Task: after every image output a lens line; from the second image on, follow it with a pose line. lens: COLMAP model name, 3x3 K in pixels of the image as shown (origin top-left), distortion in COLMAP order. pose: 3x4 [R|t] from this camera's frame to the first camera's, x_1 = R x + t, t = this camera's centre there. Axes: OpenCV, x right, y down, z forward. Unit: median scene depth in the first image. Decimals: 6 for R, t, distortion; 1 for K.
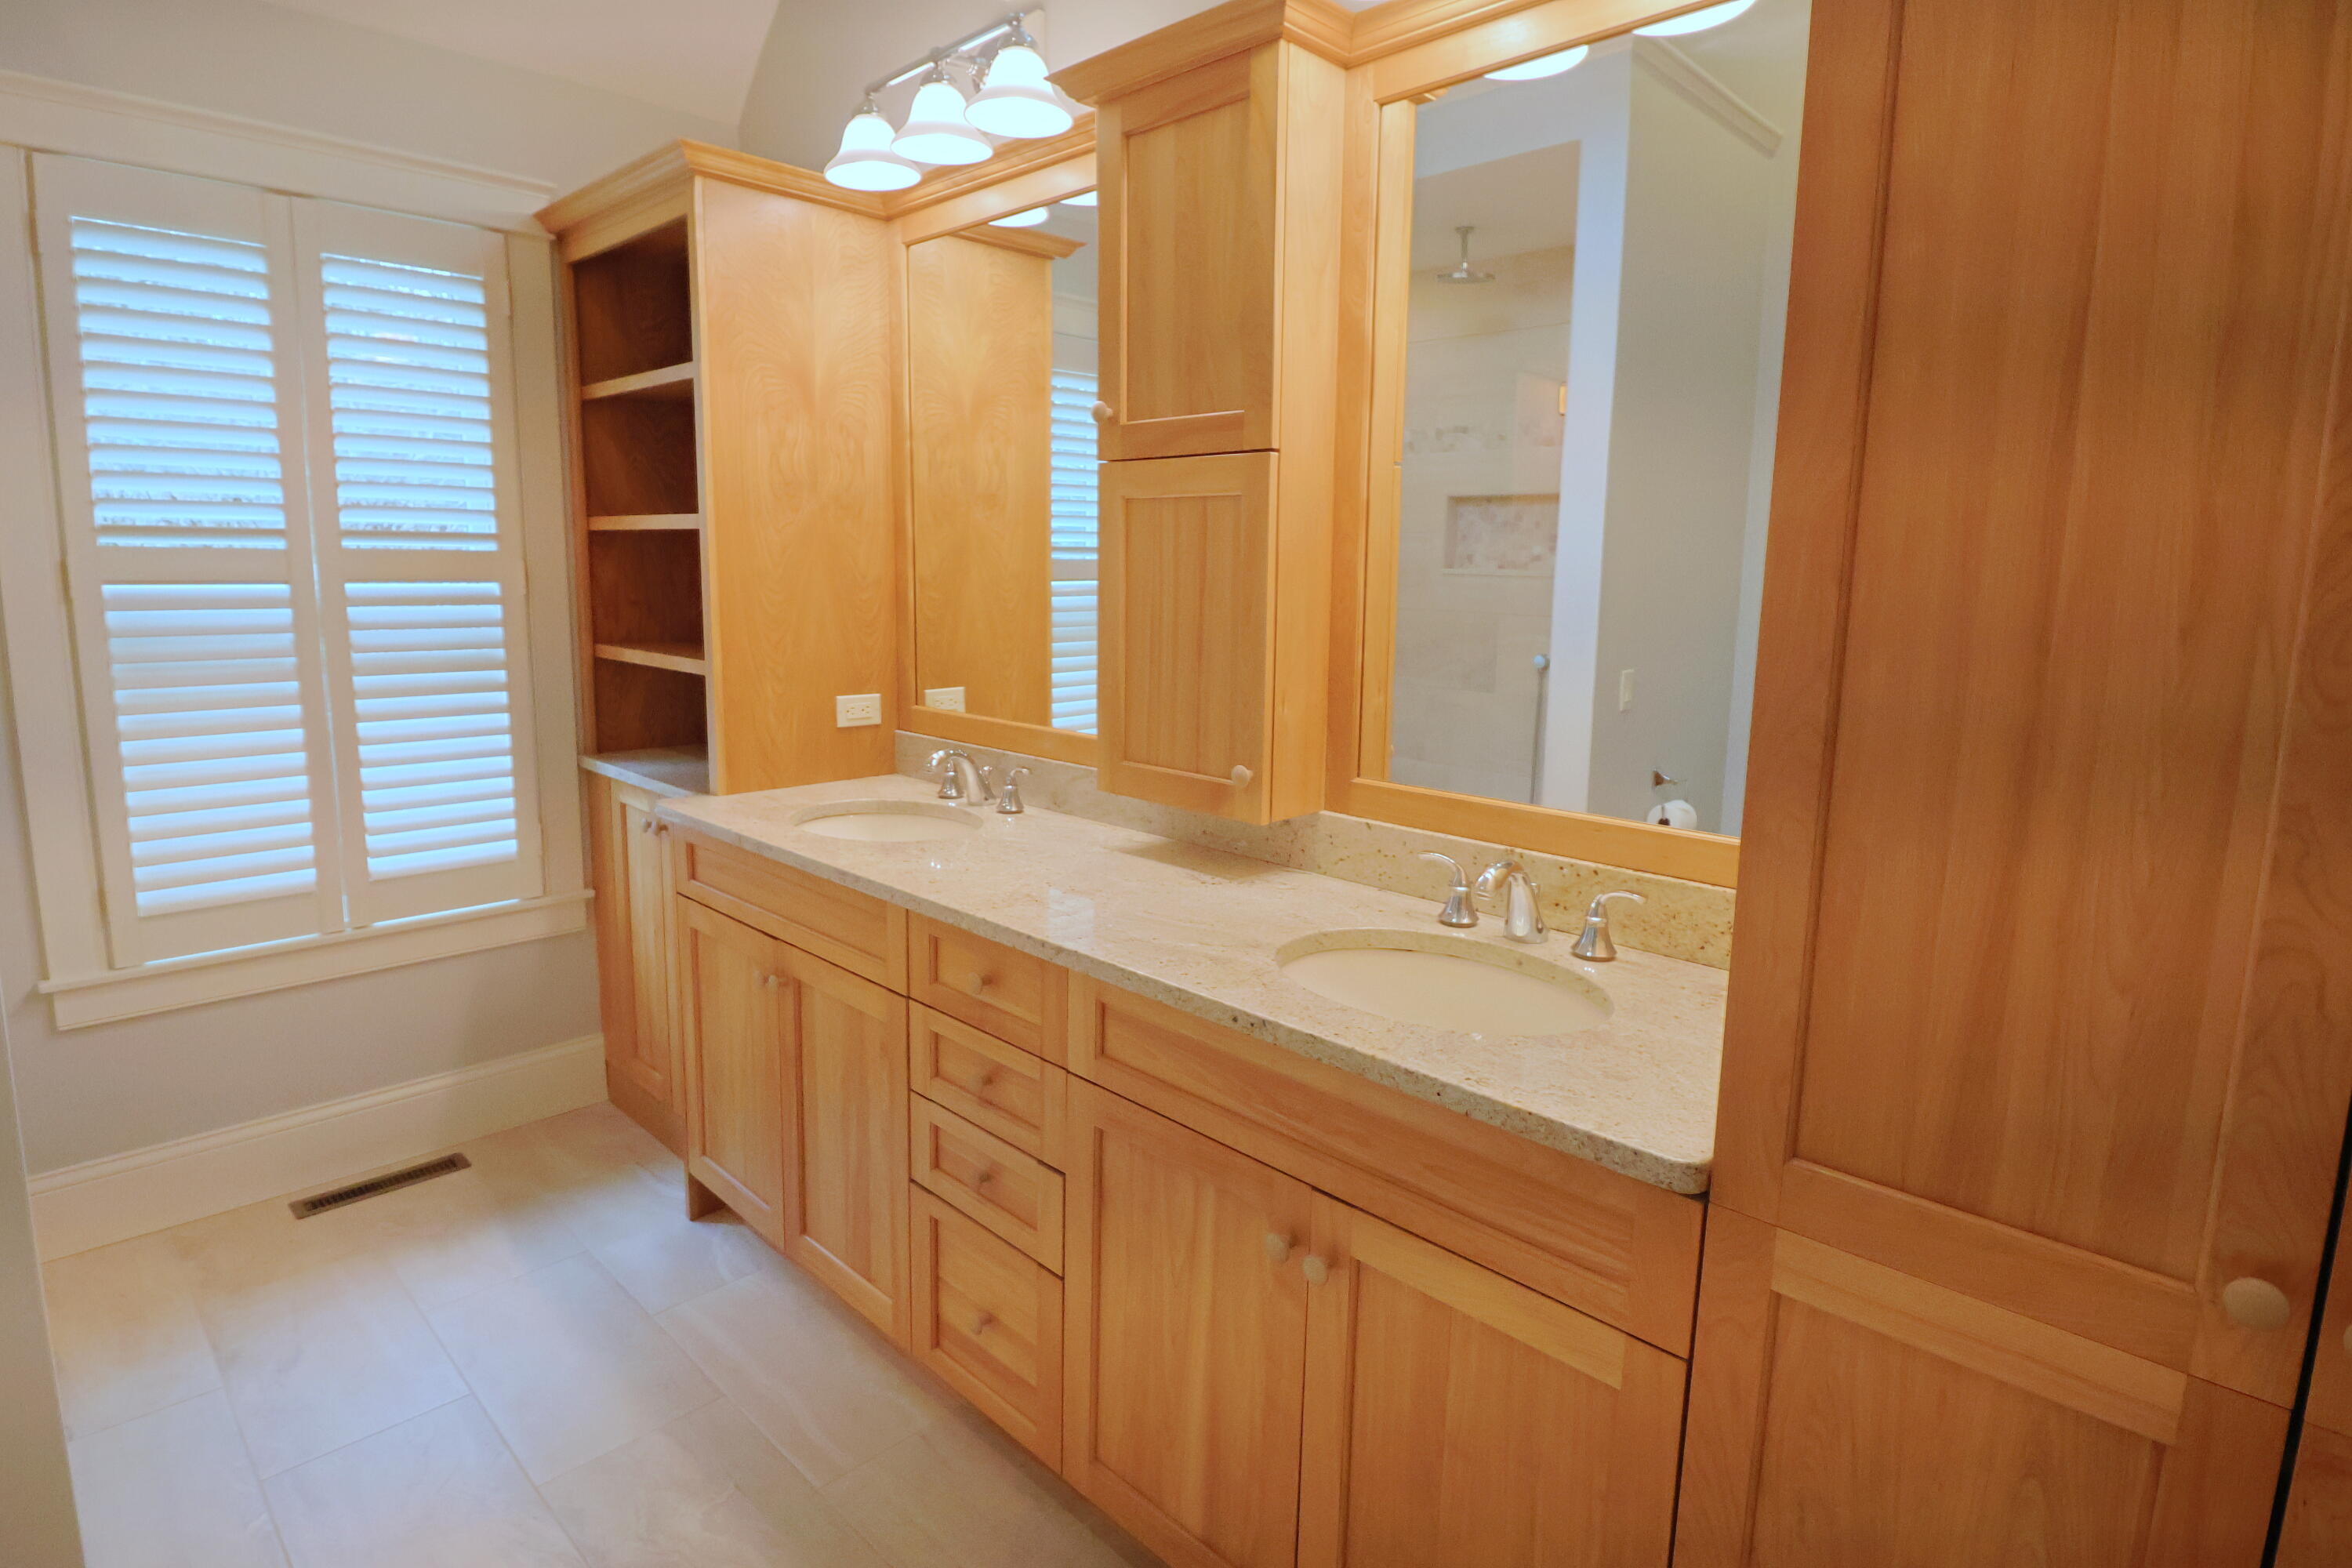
lens RADIAL K [[1221.9, 0, 1176.8], [0, 1221.9, 771.8], [0, 0, 1]] dist [-0.027153, -0.001873]
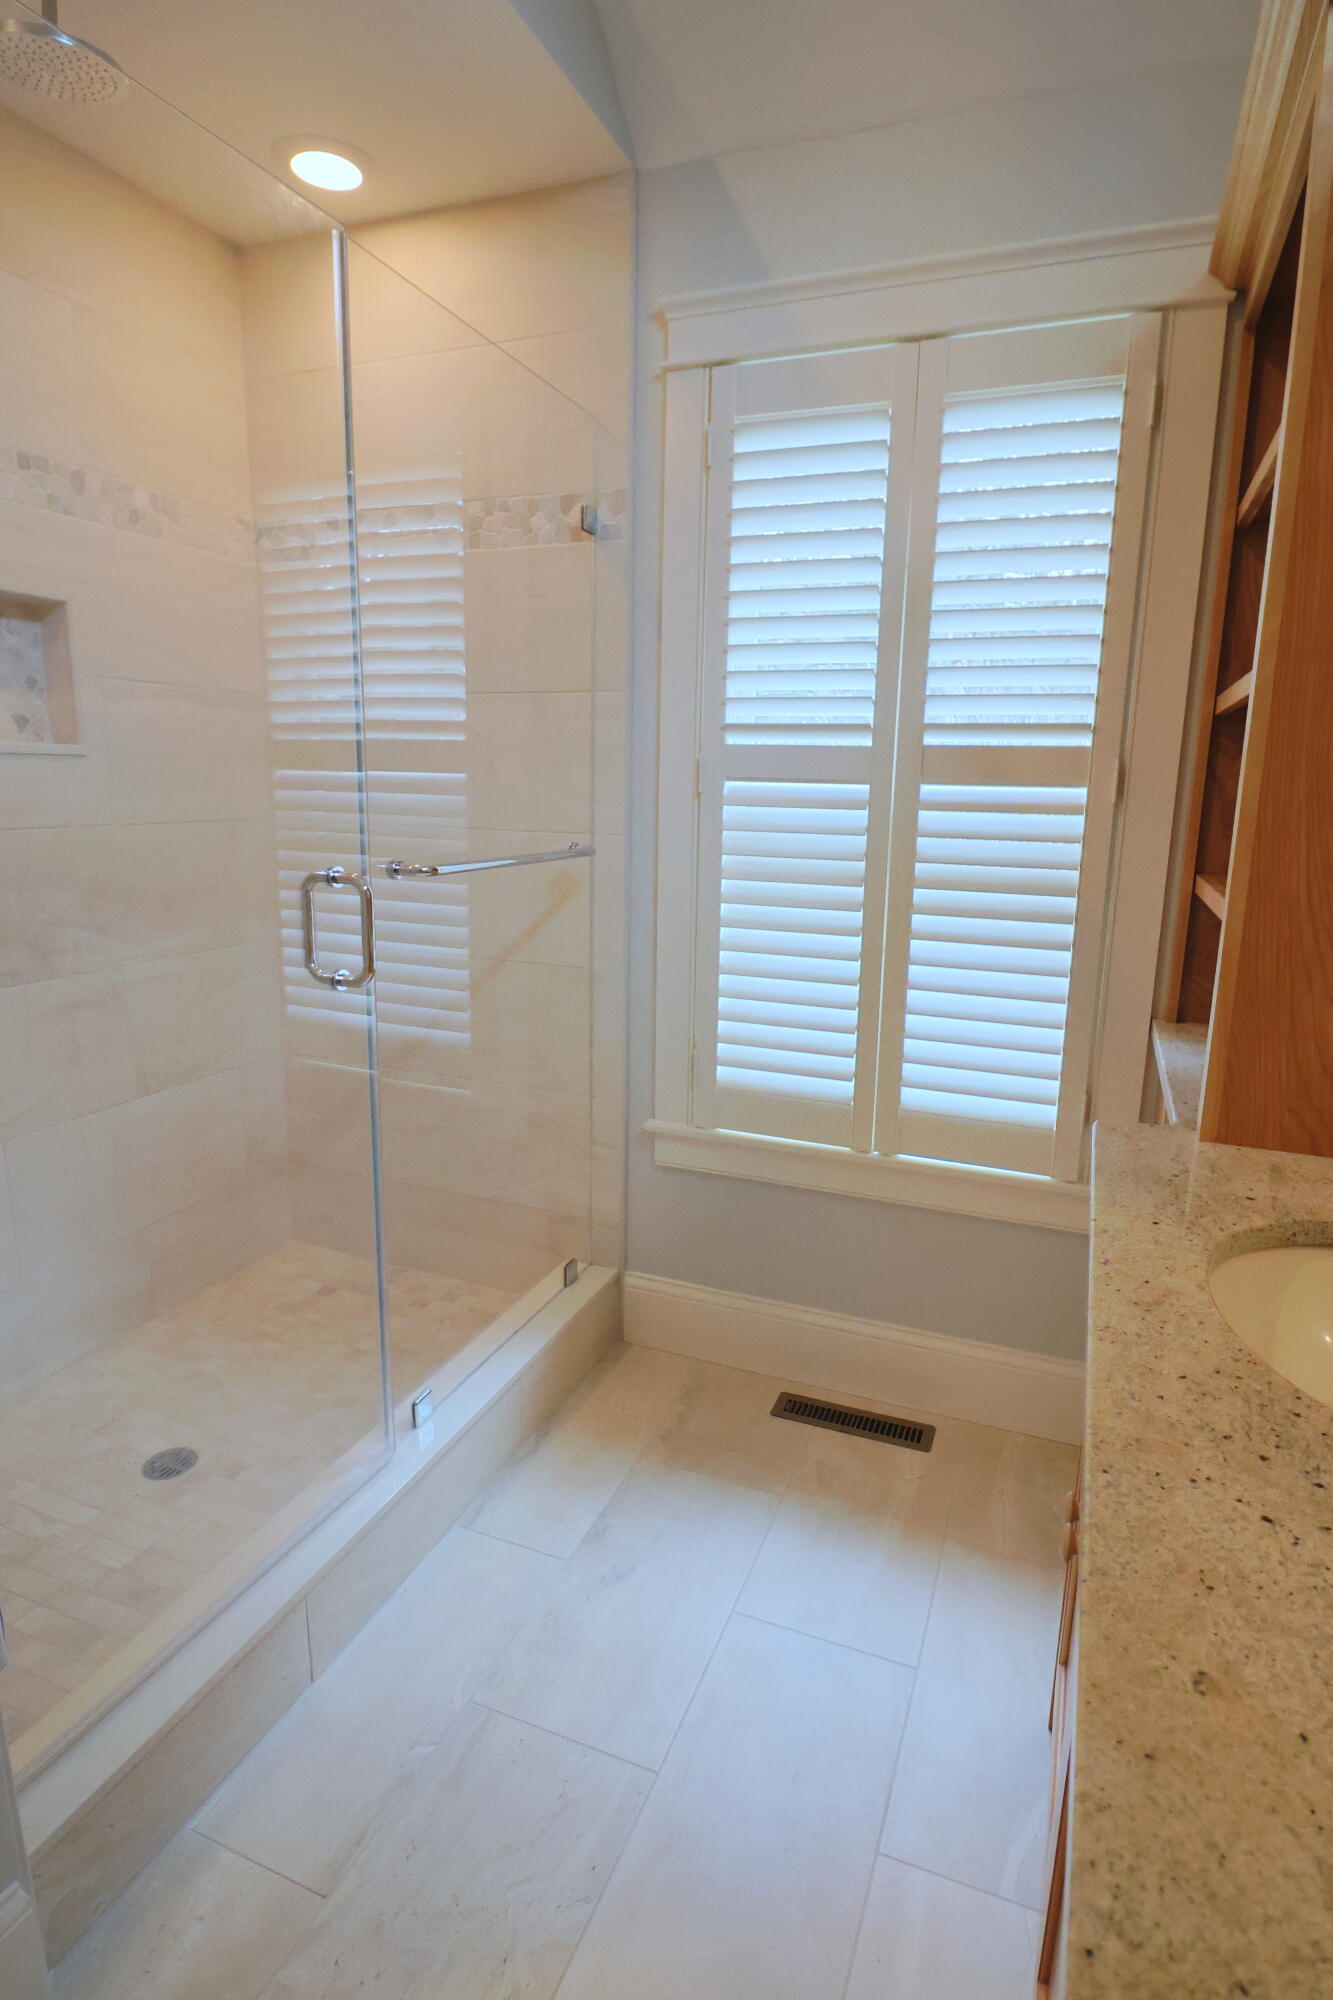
lens RADIAL K [[1039.1, 0, 675.7], [0, 1039.1, 997.7], [0, 0, 1]] dist [-0.027153, -0.001873]
pose [[0.392379, 0.183240, -0.901367, -0.039639], [-0.162728, 0.978327, 0.128047, -0.069180], [0.905295, 0.096434, 0.413693, 0.523145]]
